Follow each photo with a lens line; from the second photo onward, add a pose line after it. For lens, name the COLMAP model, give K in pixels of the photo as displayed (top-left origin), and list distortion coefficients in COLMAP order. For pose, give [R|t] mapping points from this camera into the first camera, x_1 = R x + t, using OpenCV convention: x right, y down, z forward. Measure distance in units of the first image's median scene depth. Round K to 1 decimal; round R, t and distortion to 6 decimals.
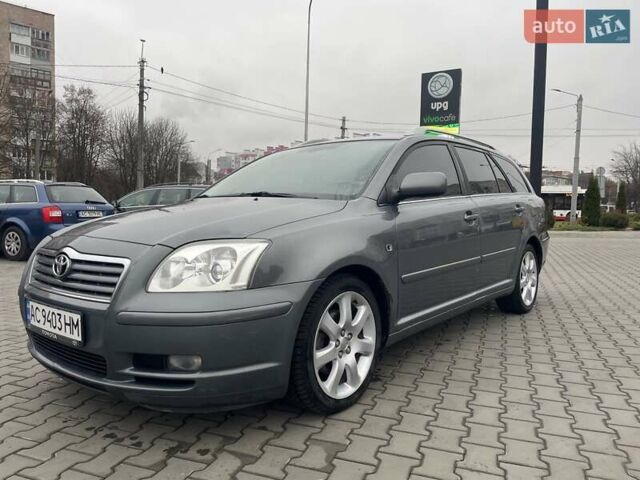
lens RADIAL K [[481.8, 0, 316.8], [0, 481.8, 244.0], [0, 0, 1]] dist [0.065958, -0.076231]
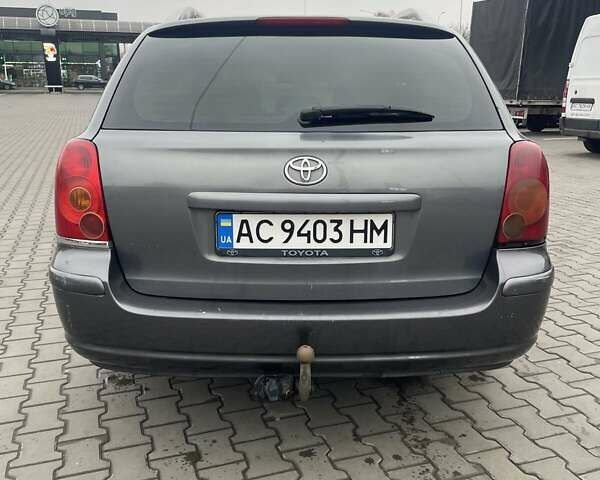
lens RADIAL K [[600.4, 0, 297.9], [0, 600.4, 230.9], [0, 0, 1]] dist [0.046251, 0.000000]
pose [[0.767990, -0.132017, 0.626708, -1.100179], [0.040174, 0.986528, 0.158583, 0.013748], [-0.639201, -0.096613, 0.762947, 0.339377]]
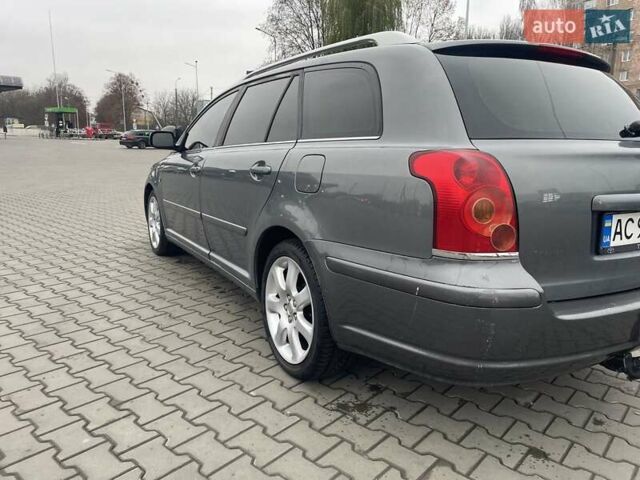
lens RADIAL K [[481.8, 0, 318.3], [0, 481.8, 234.9], [0, 0, 1]] dist [0.065958, -0.076231]
pose [[0.353511, -0.154650, 0.922558, -1.505873], [0.051586, 0.987961, 0.145846, 0.018314], [-0.934007, -0.003967, 0.357233, 1.223860]]
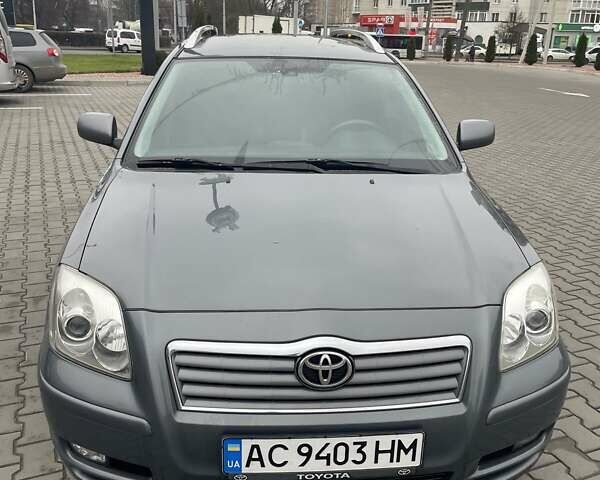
lens RADIAL K [[600.4, 0, 296.2], [0, 600.4, 238.2], [0, 0, 1]] dist [0.046251, 0.000000]
pose [[0.714506, -0.215260, 0.665691, -1.023932], [0.018867, 0.957073, 0.289233, -0.332767], [-0.699375, -0.194099, 0.687896, 0.547653]]
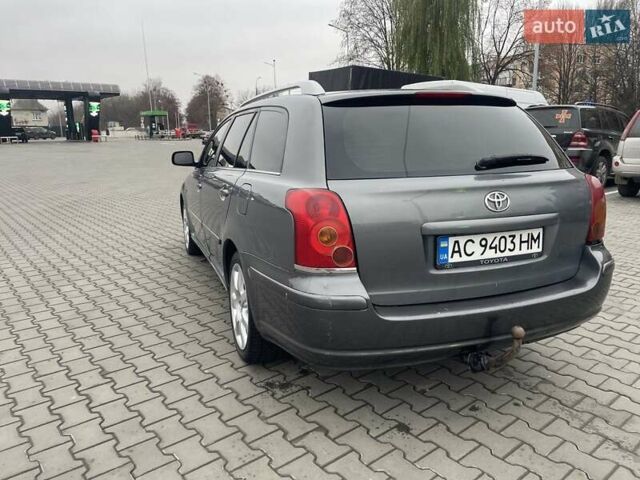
lens RADIAL K [[481.8, 0, 316.6], [0, 481.8, 234.9], [0, 0, 1]] dist [0.065958, -0.076231]
pose [[0.505668, -0.169729, 0.845867, -1.553152], [0.077761, 0.985433, 0.151247, -0.043700], [-0.859216, -0.010706, 0.511500, 0.803857]]
